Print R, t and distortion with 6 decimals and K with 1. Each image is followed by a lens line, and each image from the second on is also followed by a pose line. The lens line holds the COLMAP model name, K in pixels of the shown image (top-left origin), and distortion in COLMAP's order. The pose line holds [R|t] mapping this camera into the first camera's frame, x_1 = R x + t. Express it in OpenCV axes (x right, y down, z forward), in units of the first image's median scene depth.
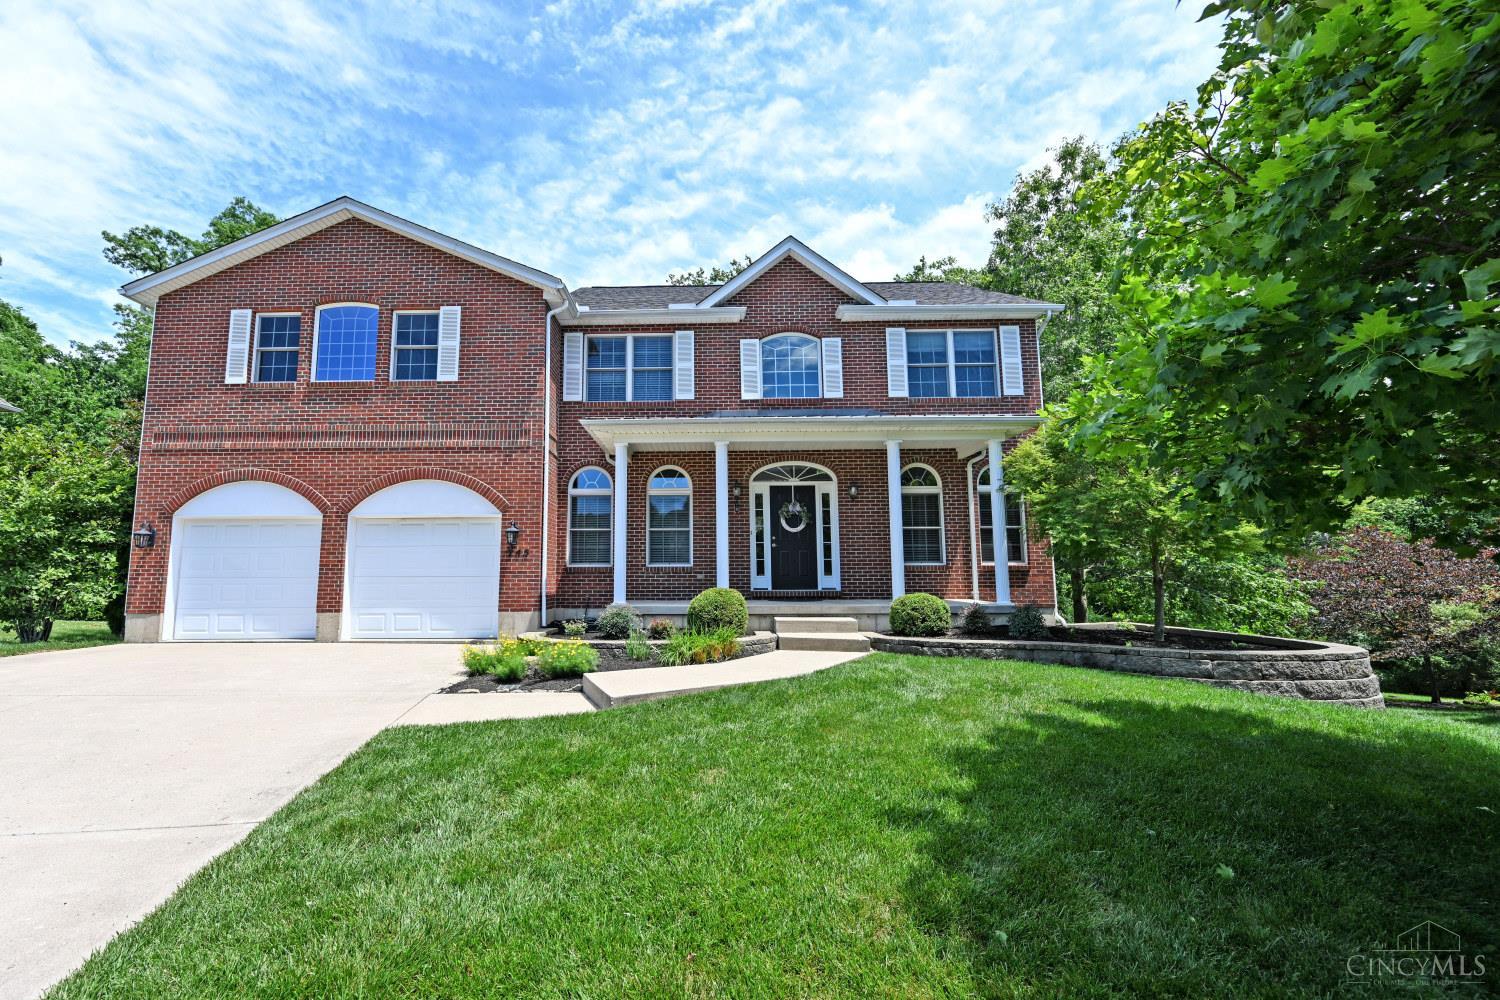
lens RADIAL K [[528.4, 0, 740.8], [0, 528.4, 516.3], [0, 0, 1]] dist [-0.008355, 0.000066]
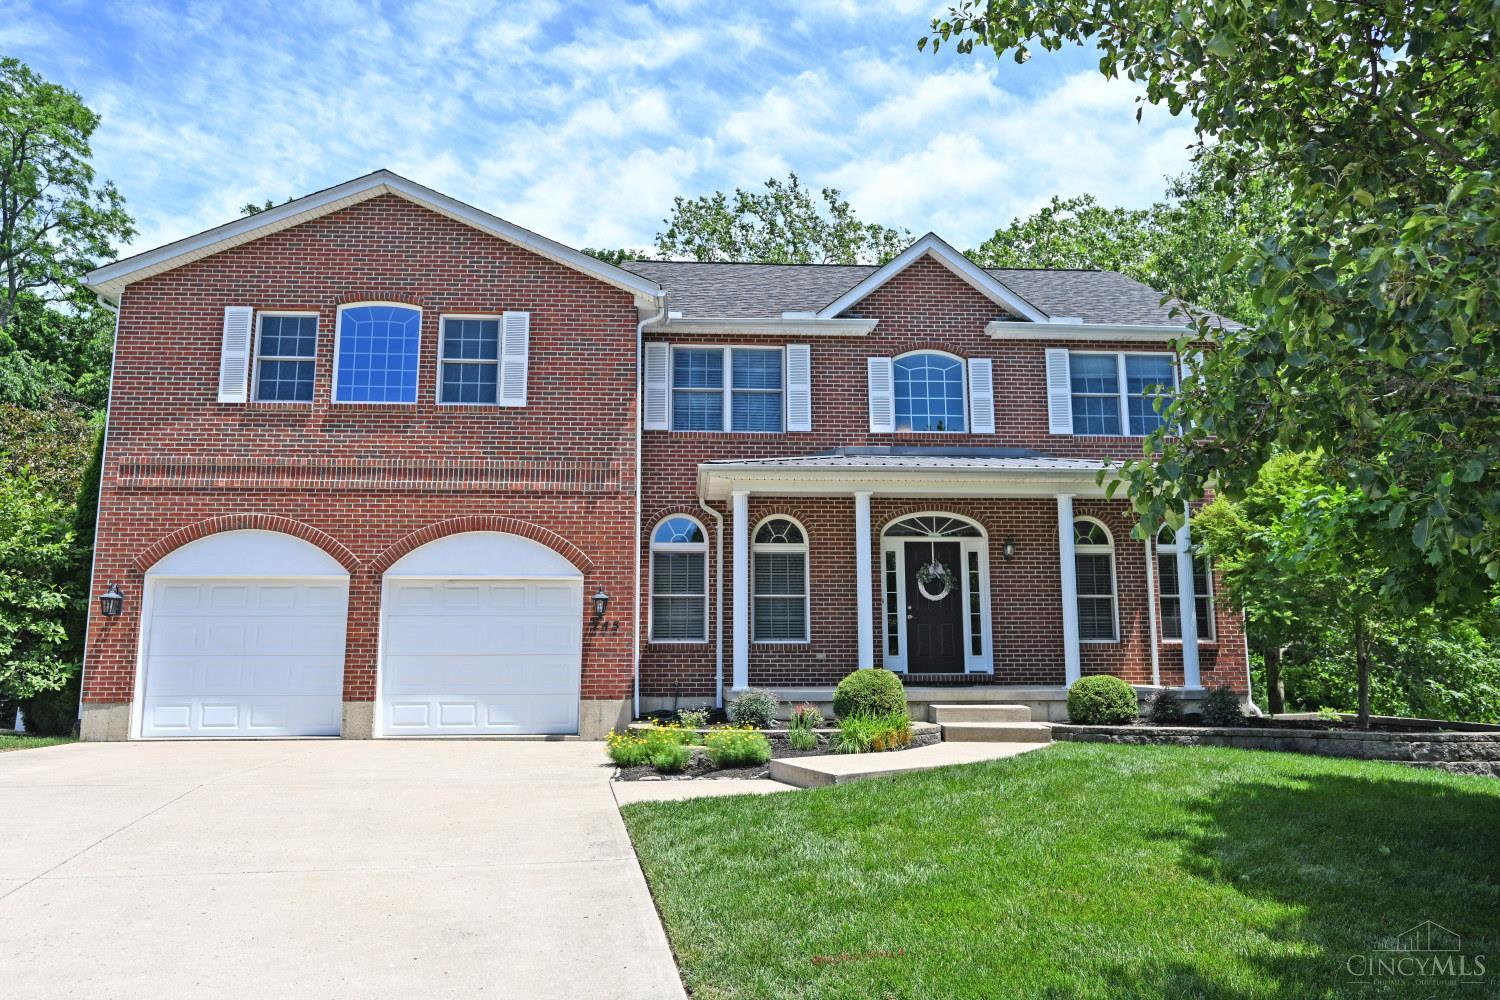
lens RADIAL K [[997.7, 0, 755.1], [0, 997.7, 493.2], [0, 0, 1]] dist [-0.006843, -0.005422]
pose [[0.996504, 0.016609, 0.081876, -0.309673], [-0.012481, 0.998637, -0.050673, -0.054531], [-0.082606, 0.049474, 0.995353, -0.507024]]
